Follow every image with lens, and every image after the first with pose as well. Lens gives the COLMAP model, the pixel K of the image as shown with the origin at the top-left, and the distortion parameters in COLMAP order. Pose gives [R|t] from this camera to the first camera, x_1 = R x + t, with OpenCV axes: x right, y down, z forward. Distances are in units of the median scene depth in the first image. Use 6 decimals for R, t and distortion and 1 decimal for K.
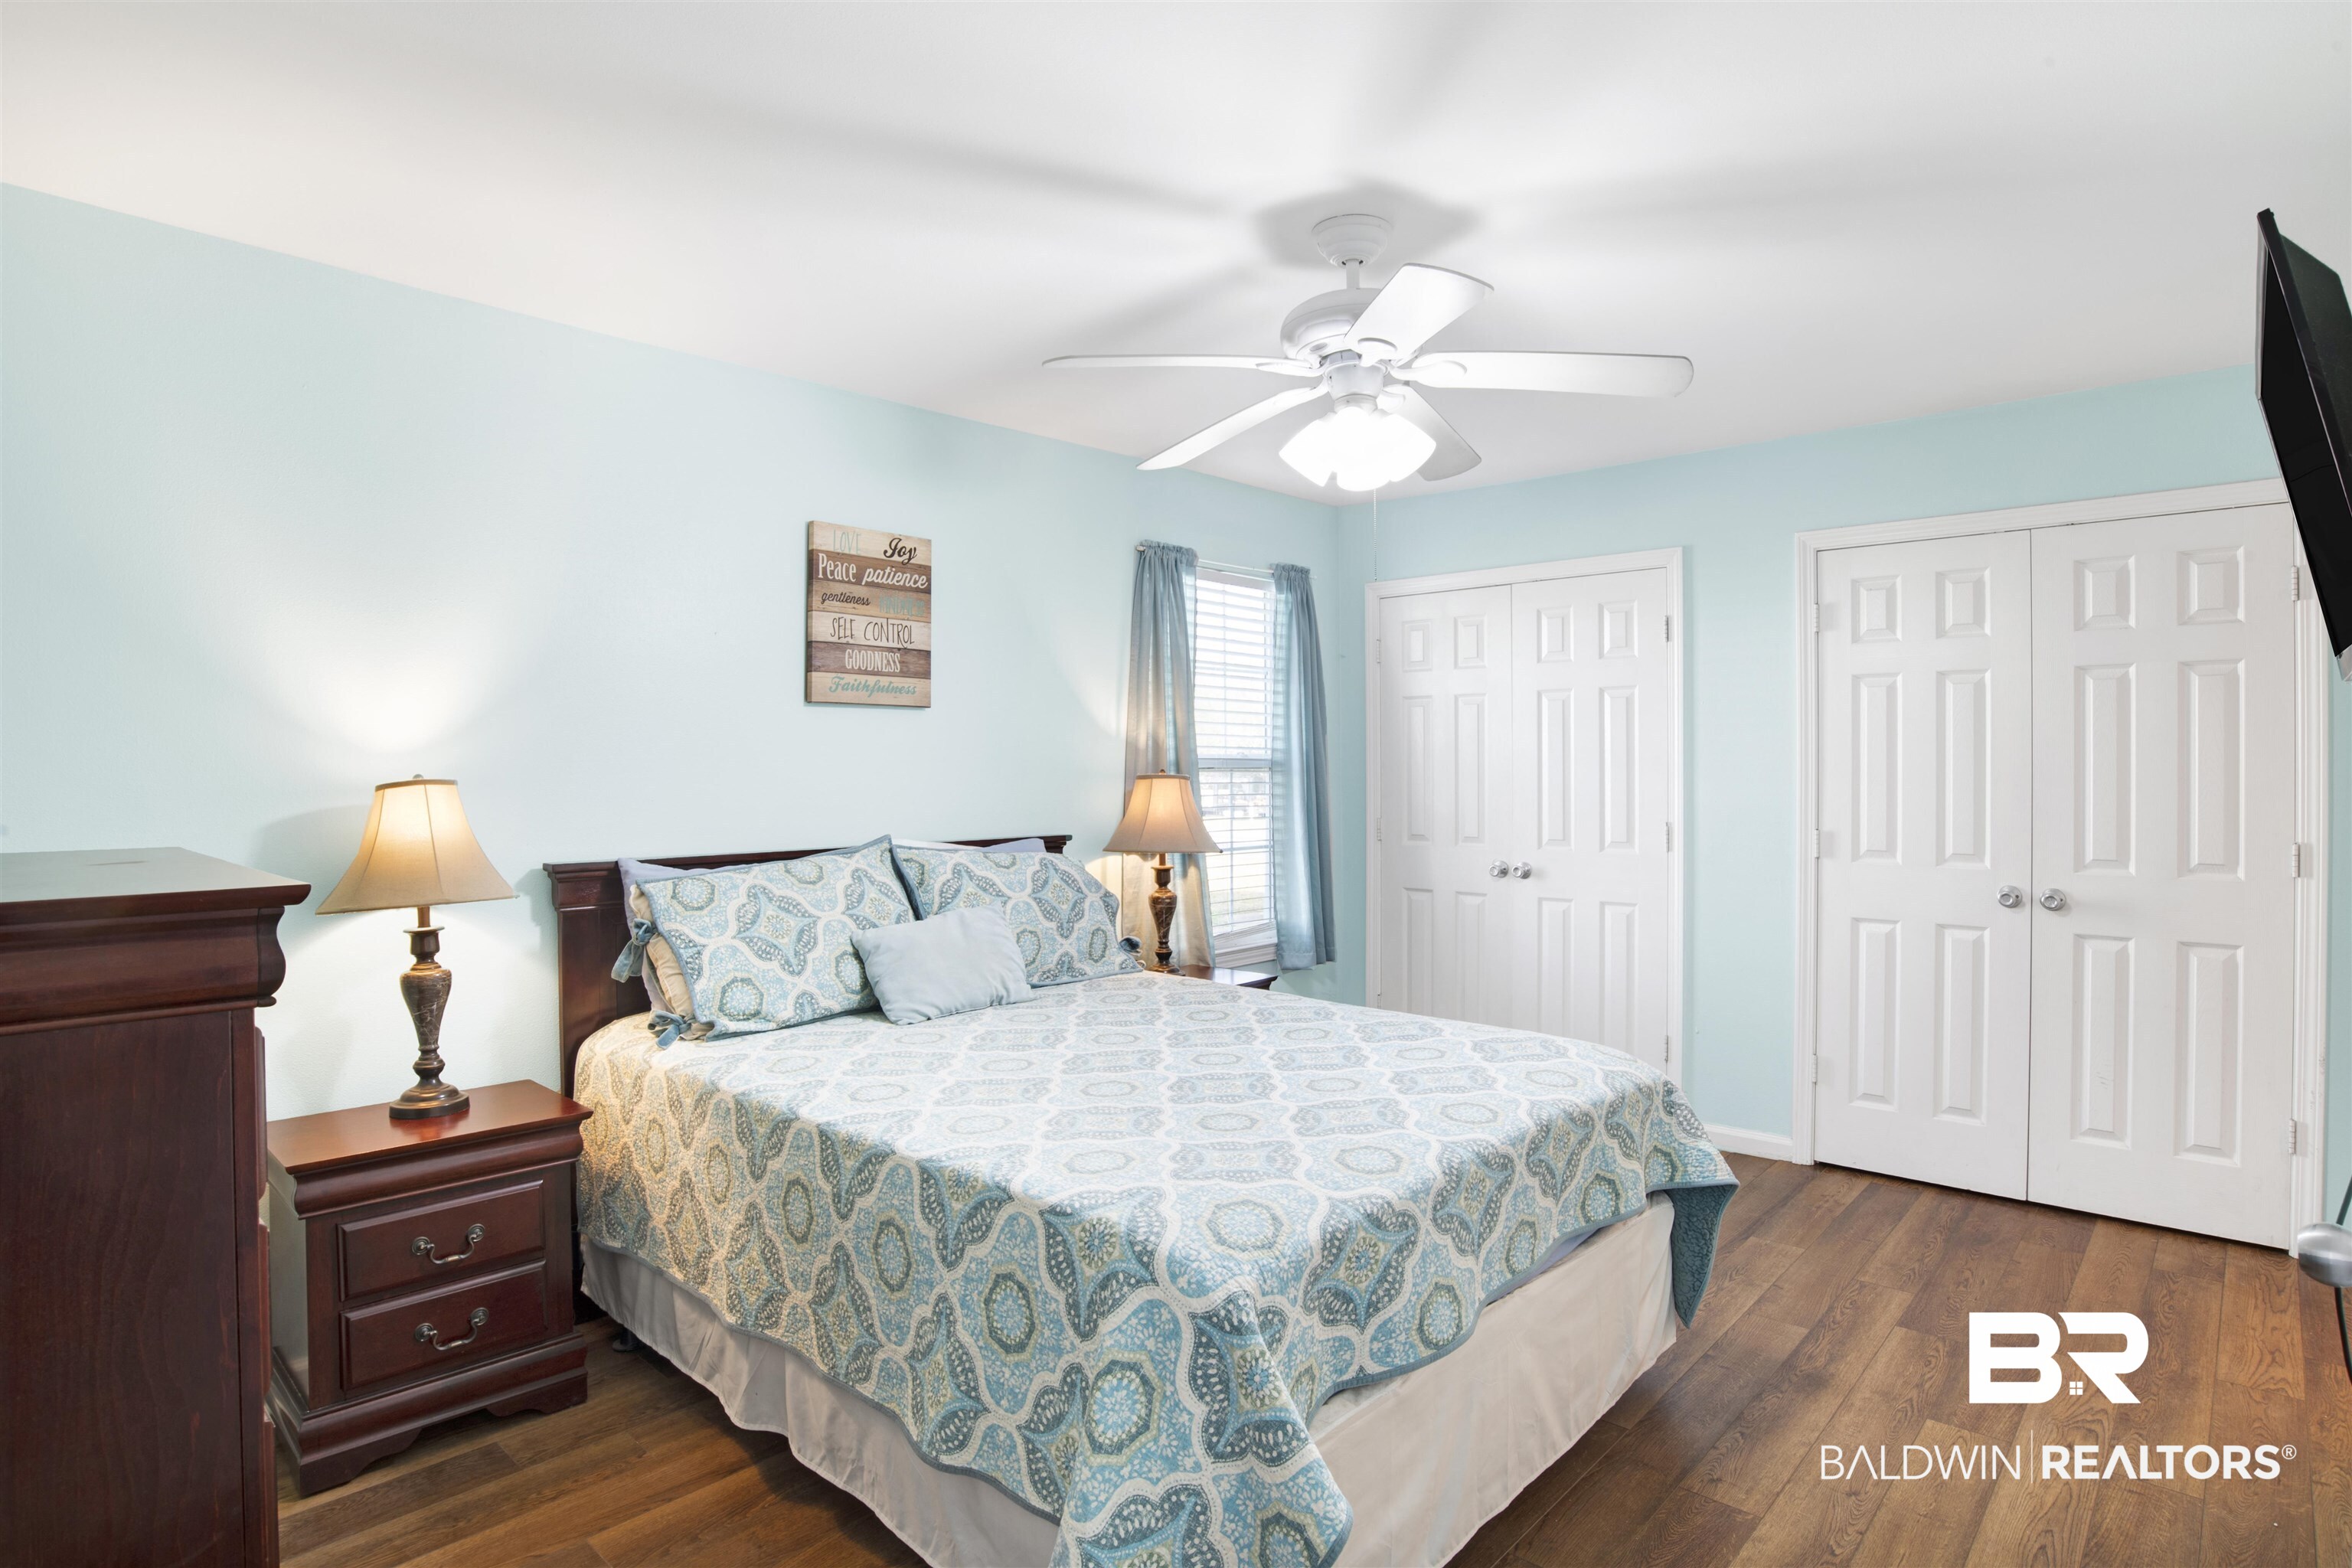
lens RADIAL K [[1263.9, 0, 1187.8], [0, 1263.9, 769.1], [0, 0, 1]] dist [-0.007737, 0.000446]
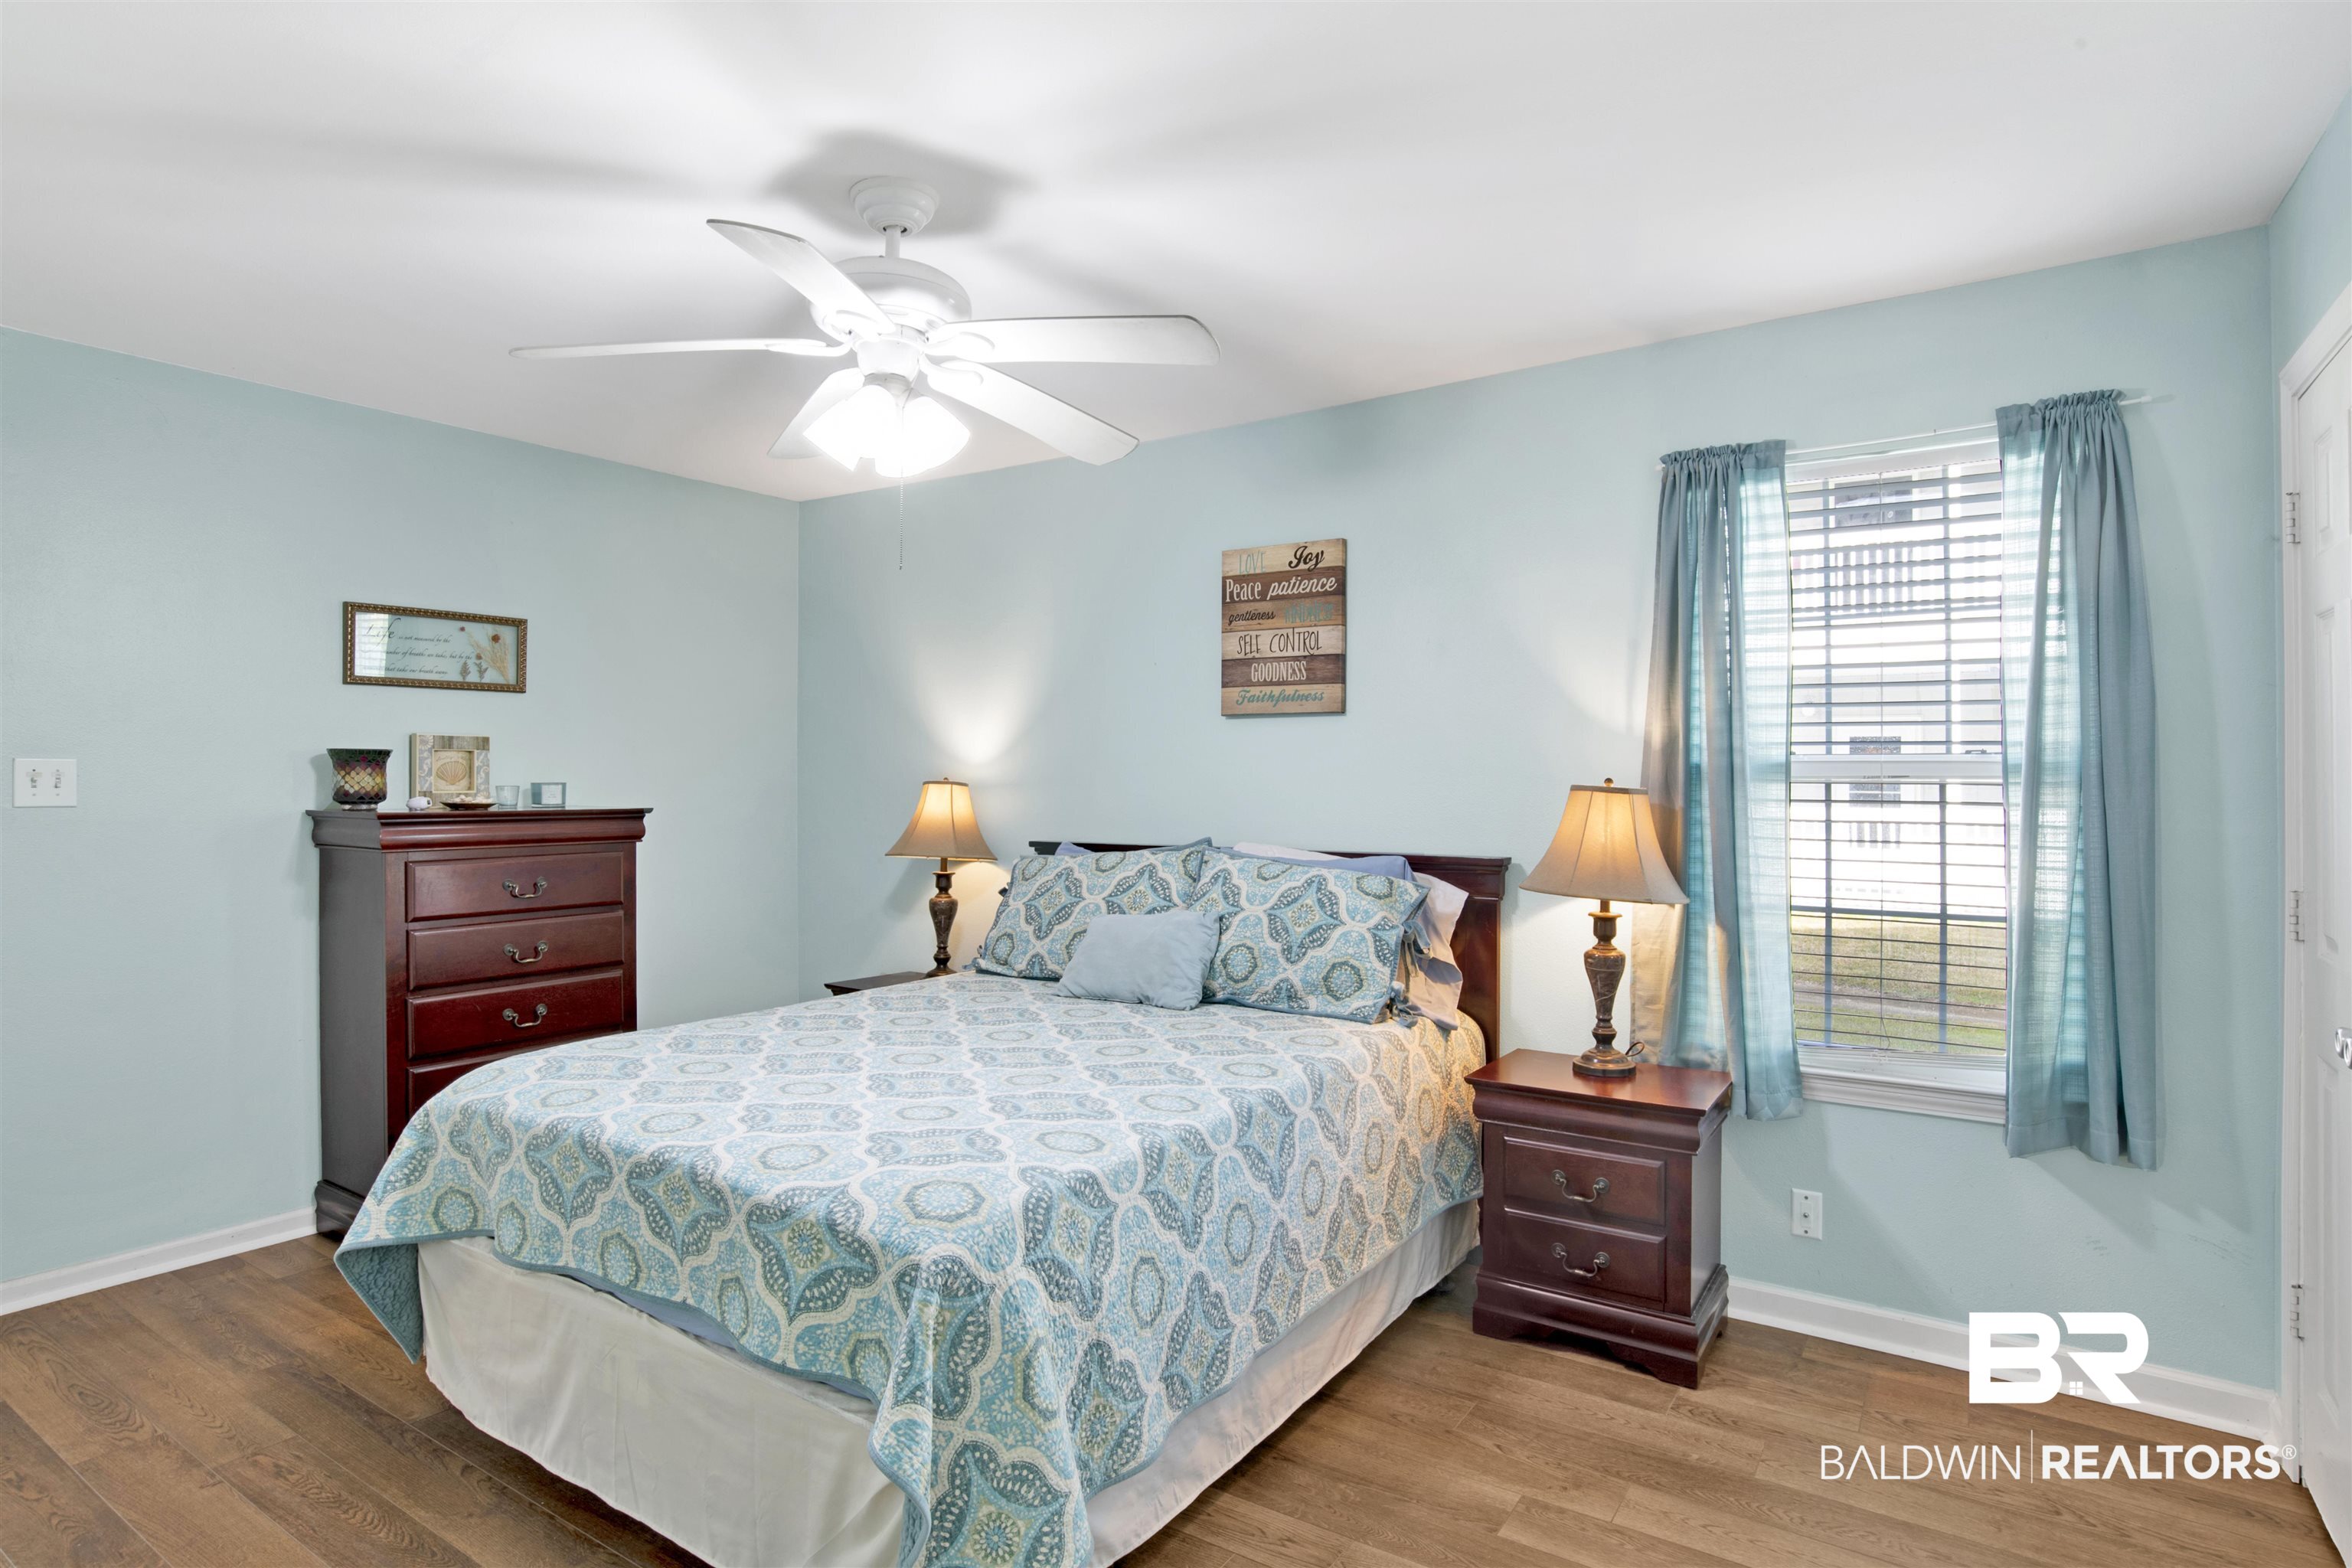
lens RADIAL K [[1263.9, 0, 1186.2], [0, 1263.9, 796.8], [0, 0, 1]] dist [-0.007737, 0.000446]
pose [[0.154136, 0.022287, -0.987798, 0.758758], [-0.000665, 0.999748, 0.022453, -0.006009], [0.988049, -0.002804, 0.154112, 0.756932]]
